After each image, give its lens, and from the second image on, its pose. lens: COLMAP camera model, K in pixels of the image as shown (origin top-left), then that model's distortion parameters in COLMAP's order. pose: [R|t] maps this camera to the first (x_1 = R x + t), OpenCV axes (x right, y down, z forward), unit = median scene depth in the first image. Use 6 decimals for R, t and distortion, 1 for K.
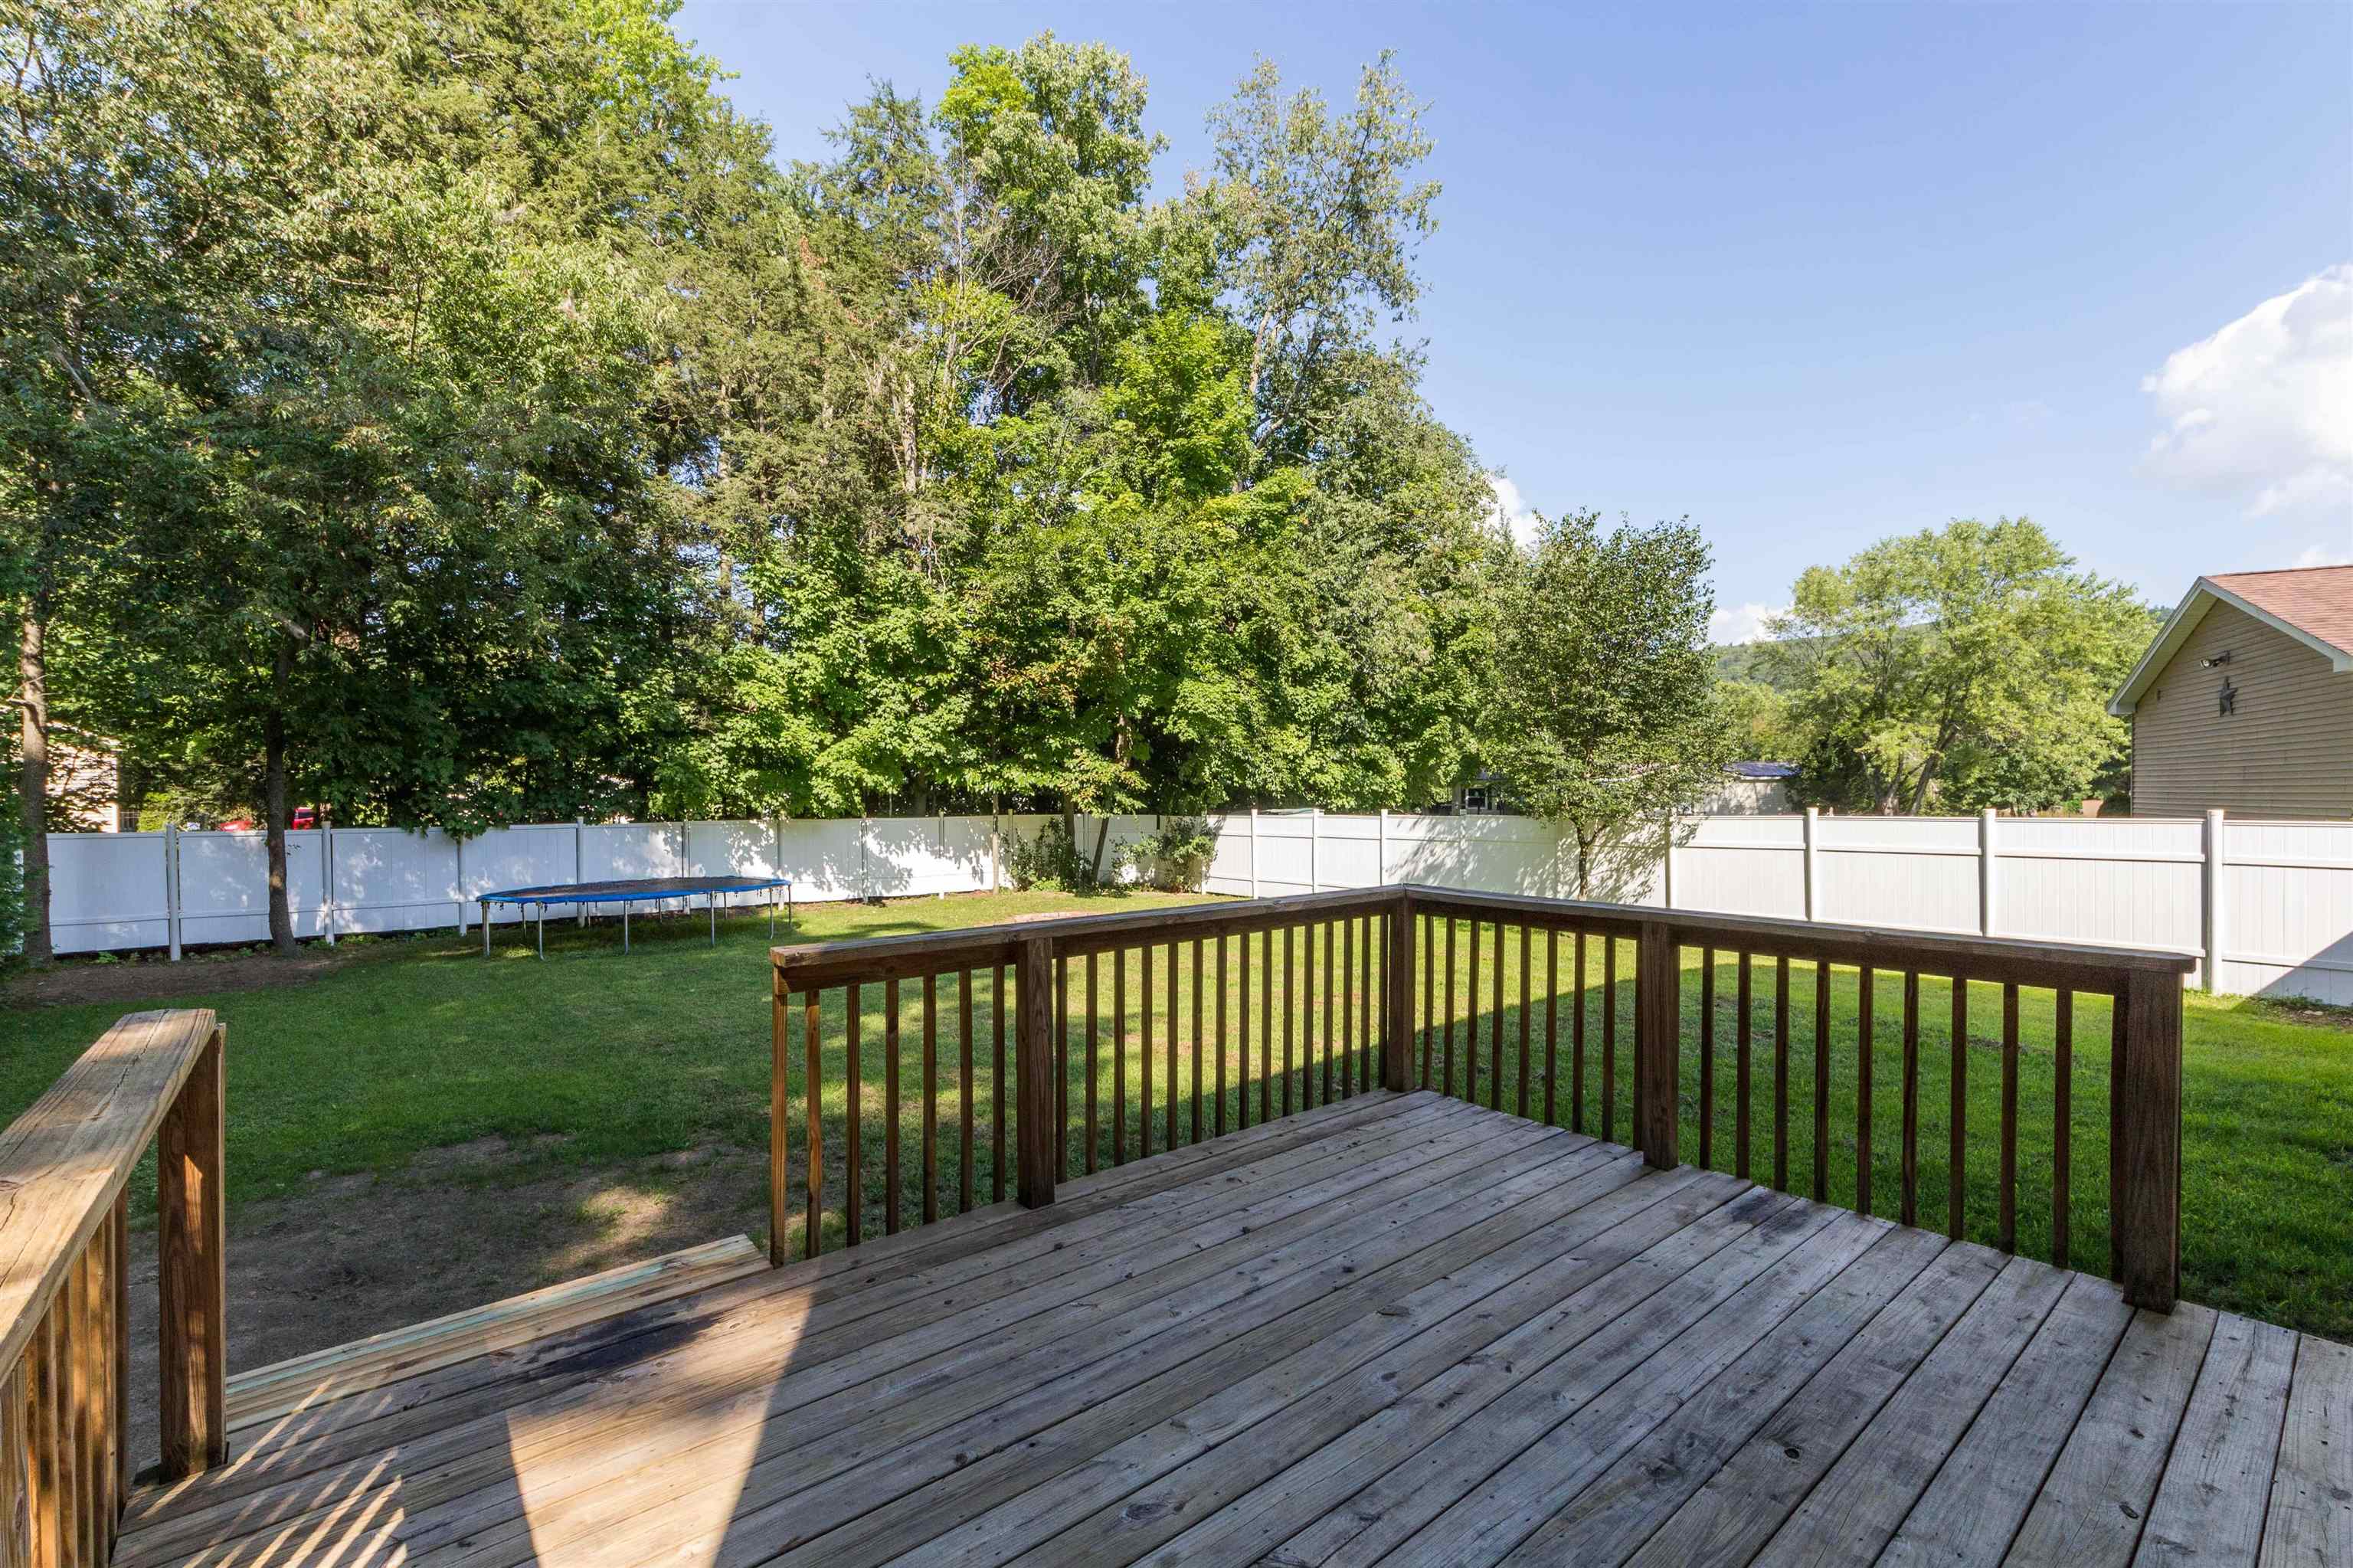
lens RADIAL K [[1091.4, 0, 1158.1], [0, 1091.4, 790.9], [0, 0, 1]] dist [0.003571, -0.000273]
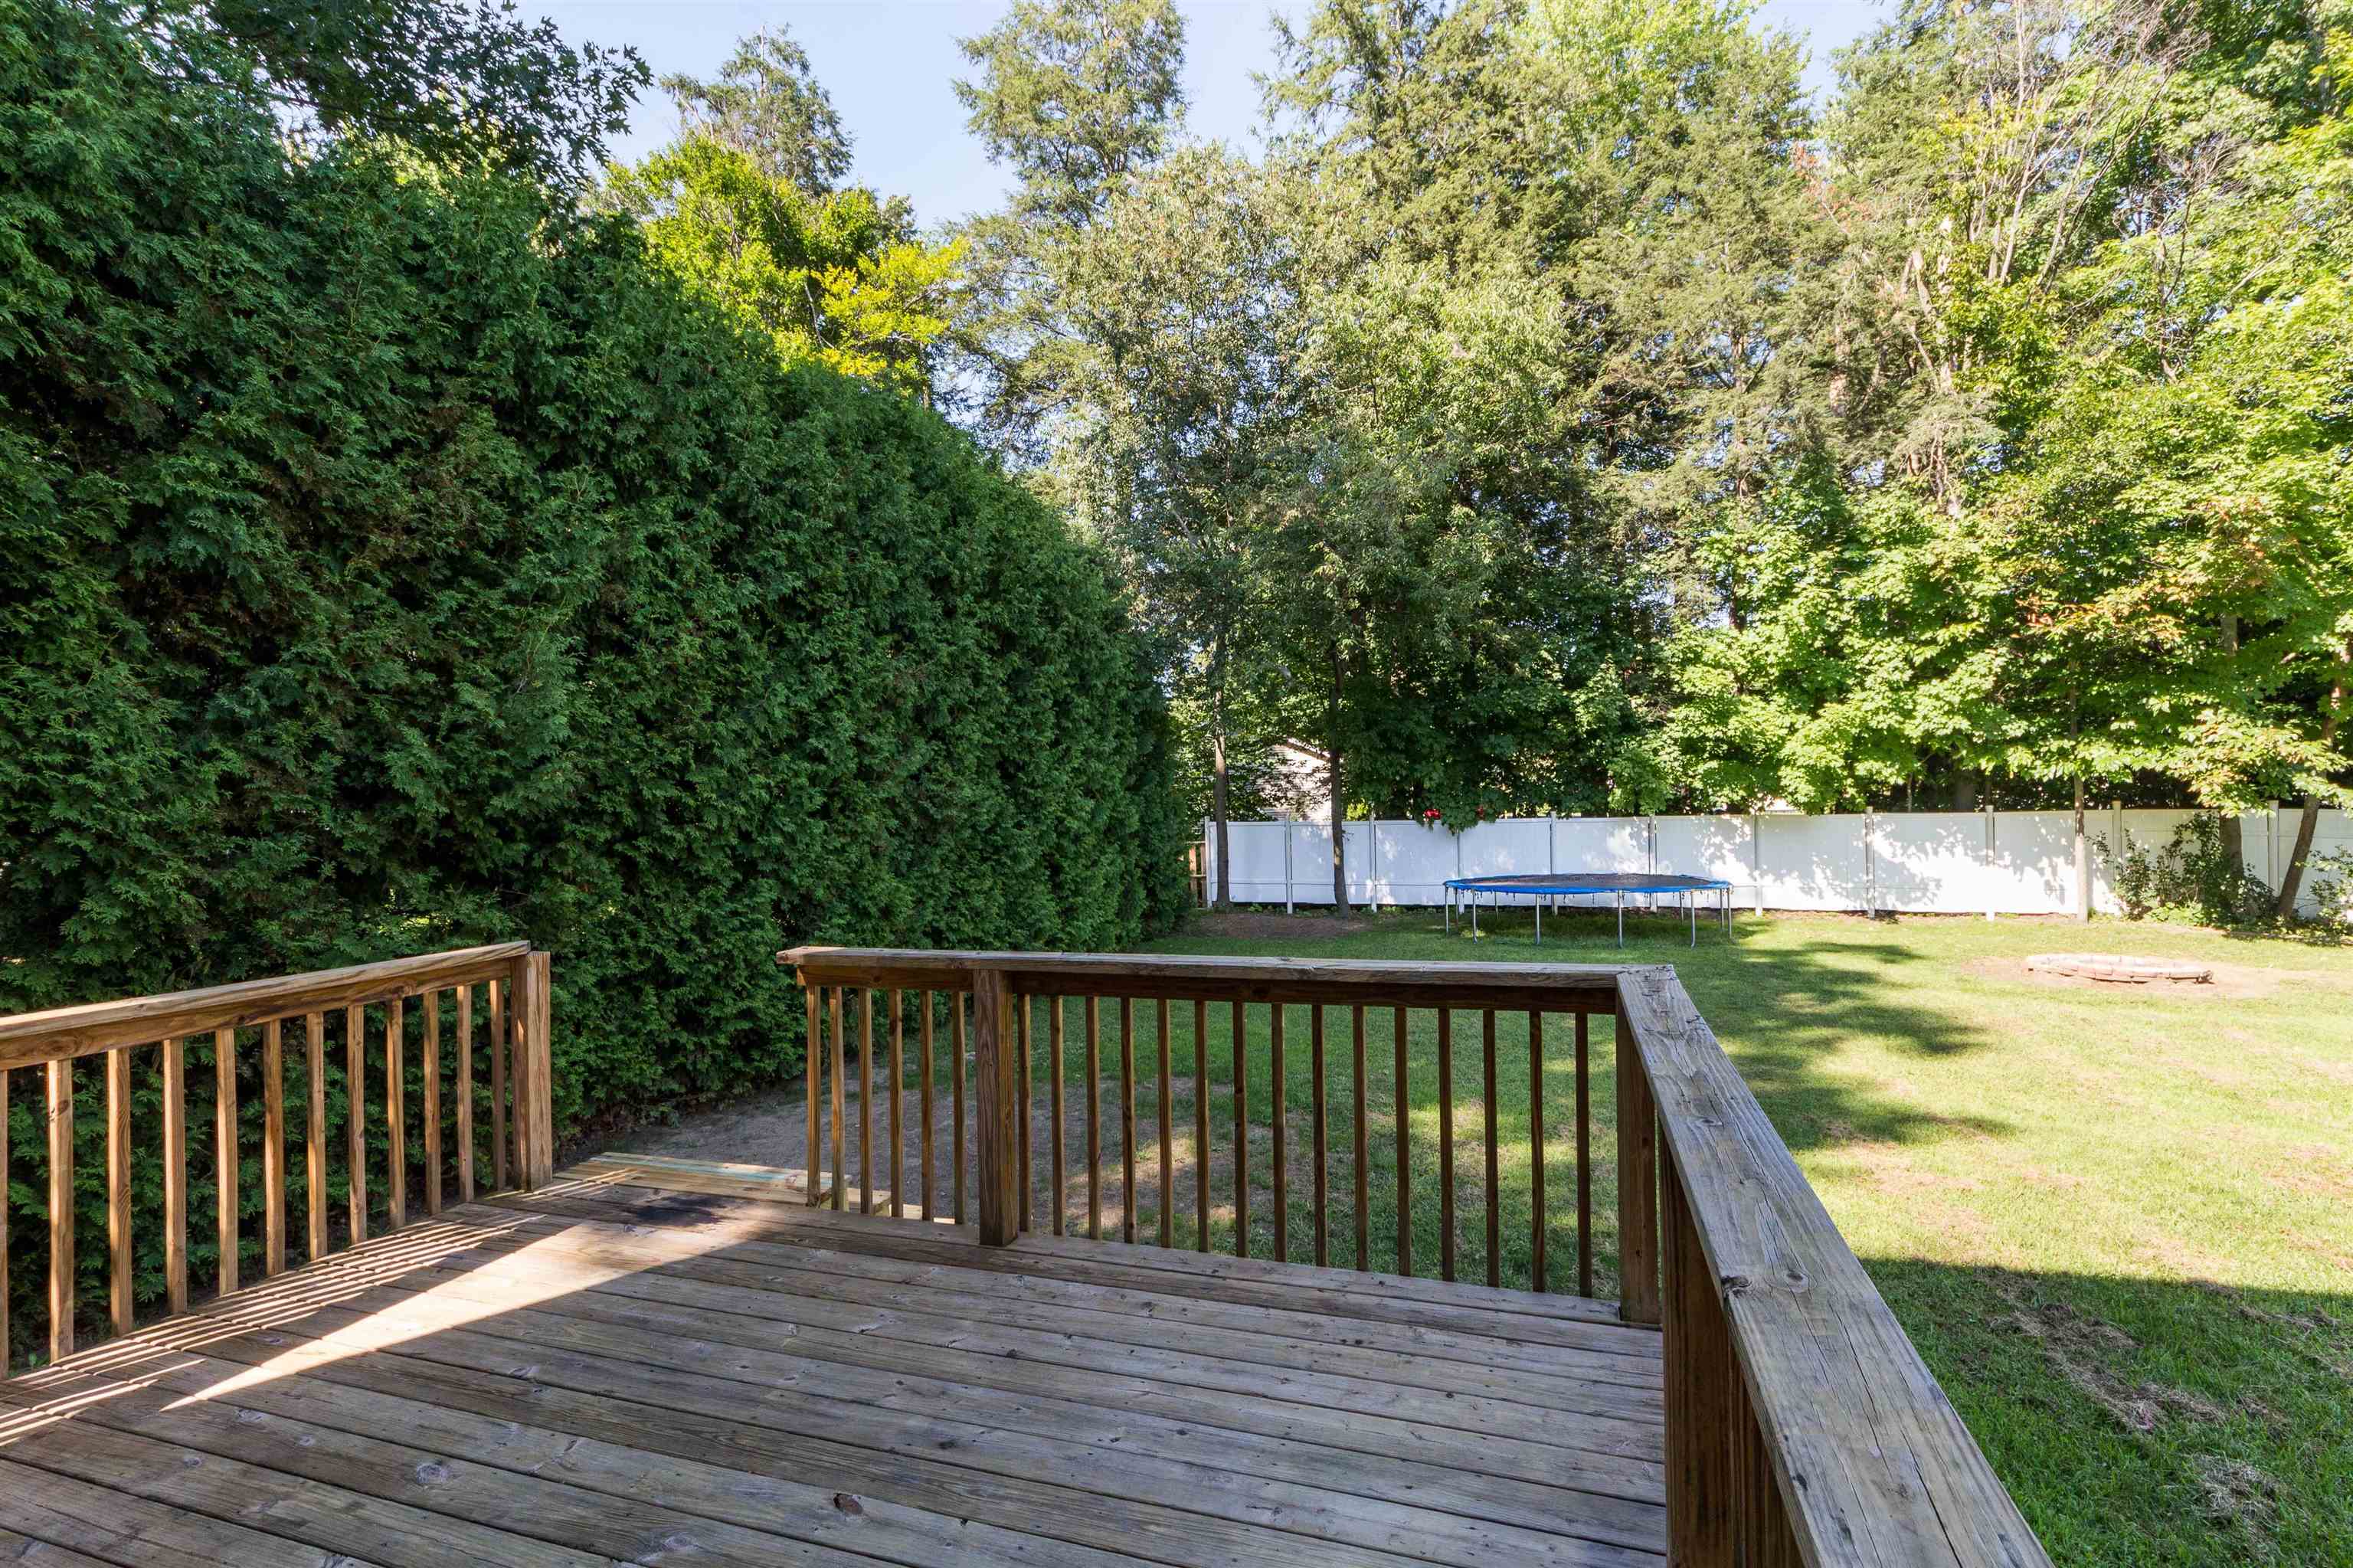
lens RADIAL K [[1078.5, 0, 1188.8], [0, 1078.5, 789.1], [0, 0, 1]] dist [0.000764, 0.000471]
pose [[0.499194, -0.012841, -0.866395, 0.191207], [0.023569, 0.999721, -0.001237, -0.004692], [0.866170, -0.019802, 0.499357, 0.159097]]
